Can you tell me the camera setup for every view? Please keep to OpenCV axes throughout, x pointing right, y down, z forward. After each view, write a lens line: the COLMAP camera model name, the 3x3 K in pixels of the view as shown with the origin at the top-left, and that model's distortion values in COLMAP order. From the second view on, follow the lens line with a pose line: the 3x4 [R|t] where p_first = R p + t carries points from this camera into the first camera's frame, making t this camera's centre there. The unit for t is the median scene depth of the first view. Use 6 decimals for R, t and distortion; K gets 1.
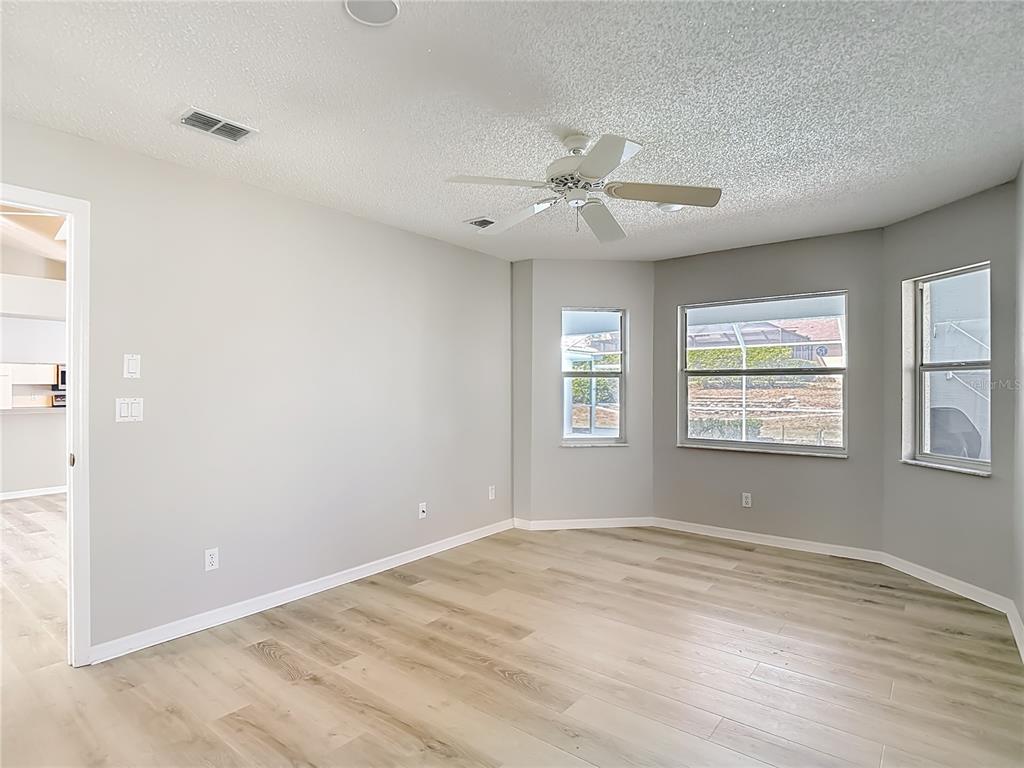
lens RADIAL K [[559.1, 0, 515.0], [0, 559.1, 390.7], [0, 0, 1]] dist [-0.011319, -0.001316]
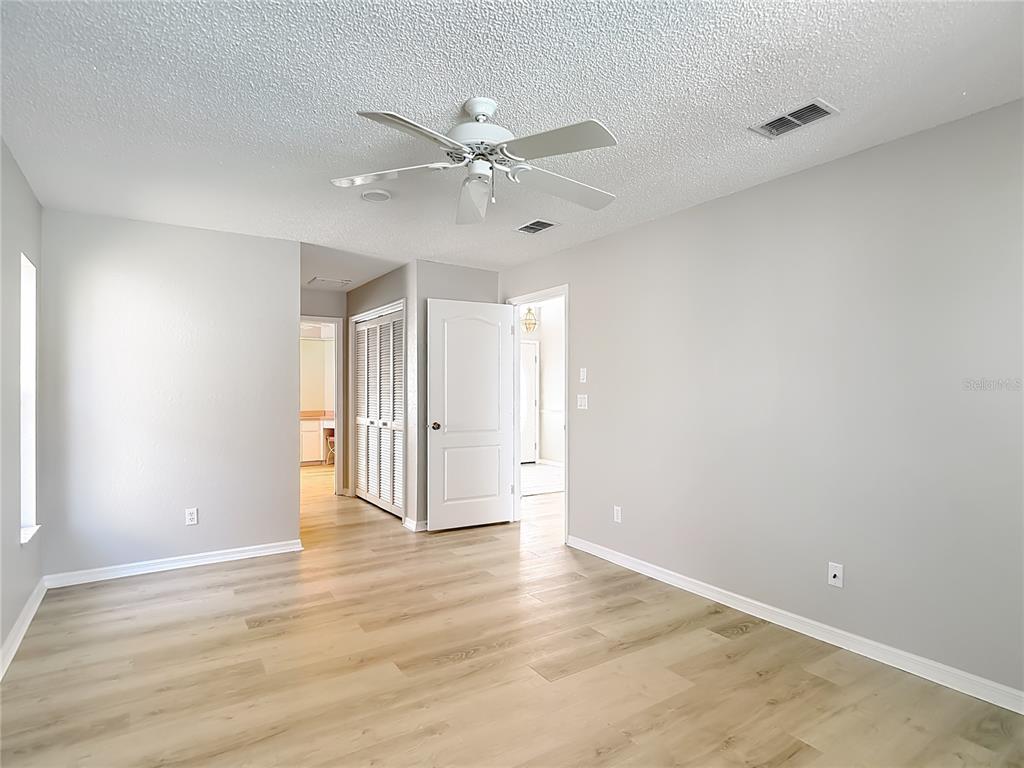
lens RADIAL K [[553.7, 0, 513.2], [0, 553.7, 387.7], [0, 0, 1]] dist [-0.012677, -0.002083]
pose [[-0.322717, 0.001083, -0.946495, 0.671005], [-0.012225, 0.999911, 0.005313, -0.010723], [0.946416, 0.013286, -0.322676, 0.968581]]
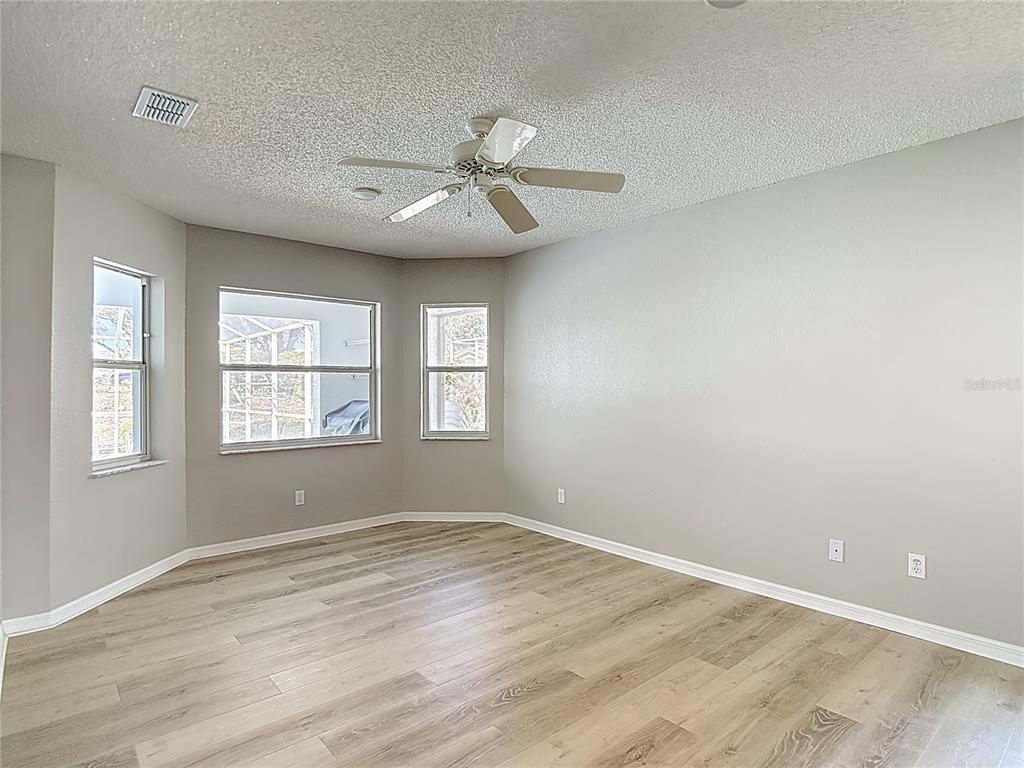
lens RADIAL K [[553.7, 0, 513.2], [0, 553.7, 387.7], [0, 0, 1]] dist [-0.012677, -0.002083]
pose [[0.196570, -0.007054, 0.980464, -0.598608], [0.015114, 0.999877, 0.004163, 0.001964], [-0.980373, 0.014000, 0.196653, 0.548731]]
